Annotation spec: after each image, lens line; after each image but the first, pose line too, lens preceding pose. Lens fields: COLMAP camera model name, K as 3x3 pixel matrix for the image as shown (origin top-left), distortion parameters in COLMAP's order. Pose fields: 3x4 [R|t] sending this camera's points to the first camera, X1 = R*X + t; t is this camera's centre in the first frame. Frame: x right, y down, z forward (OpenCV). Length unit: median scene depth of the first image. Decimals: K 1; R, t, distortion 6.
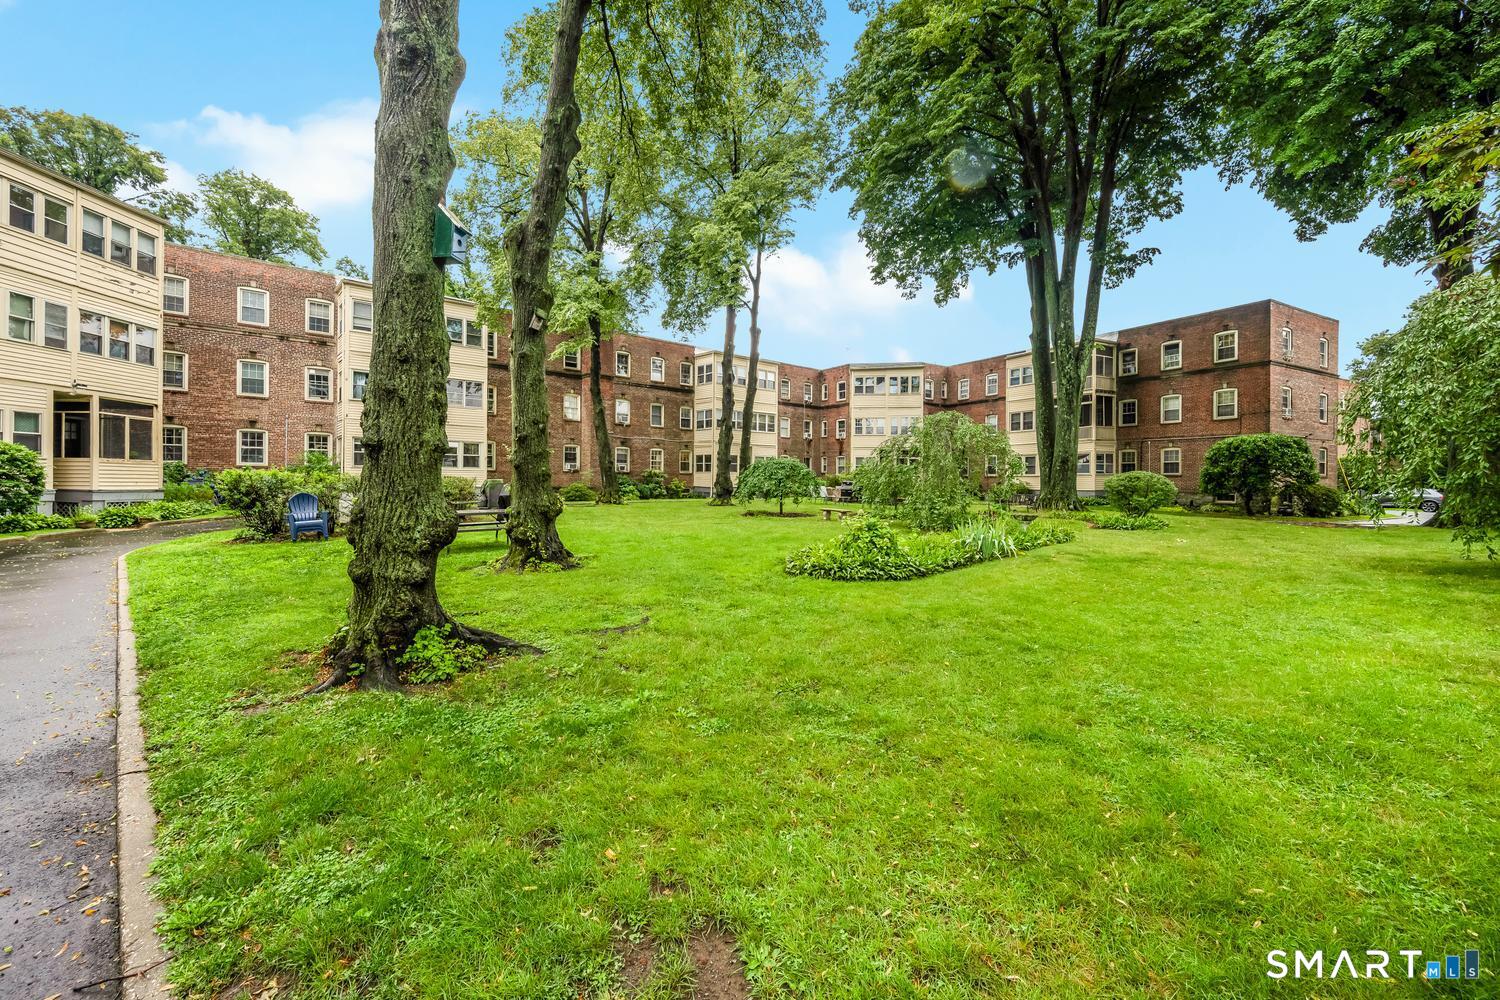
lens RADIAL K [[588.9, 0, 738.1], [0, 588.9, 488.3], [0, 0, 1]] dist [-0.002103, 0.000549]
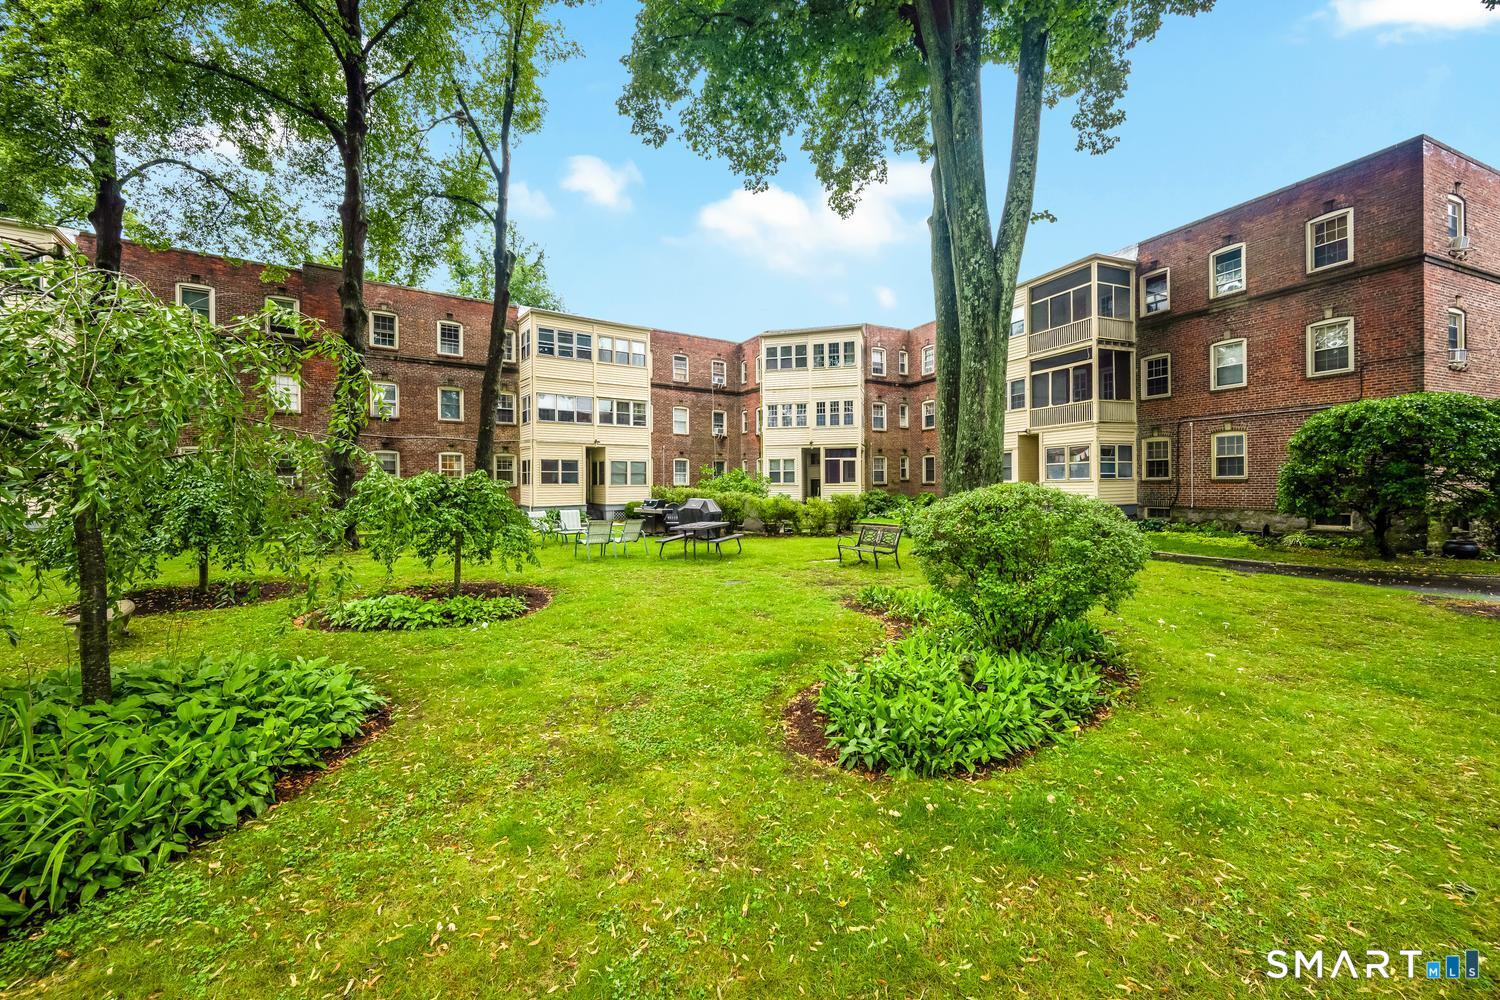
lens RADIAL K [[588.9, 0, 750.1], [0, 588.9, 496.7], [0, 0, 1]] dist [-0.002103, 0.000549]
pose [[0.996248, -0.013792, -0.085438, 0.300266], [0.014153, 0.999893, 0.003621, -0.013228], [0.085379, -0.004817, 0.996337, 0.365296]]
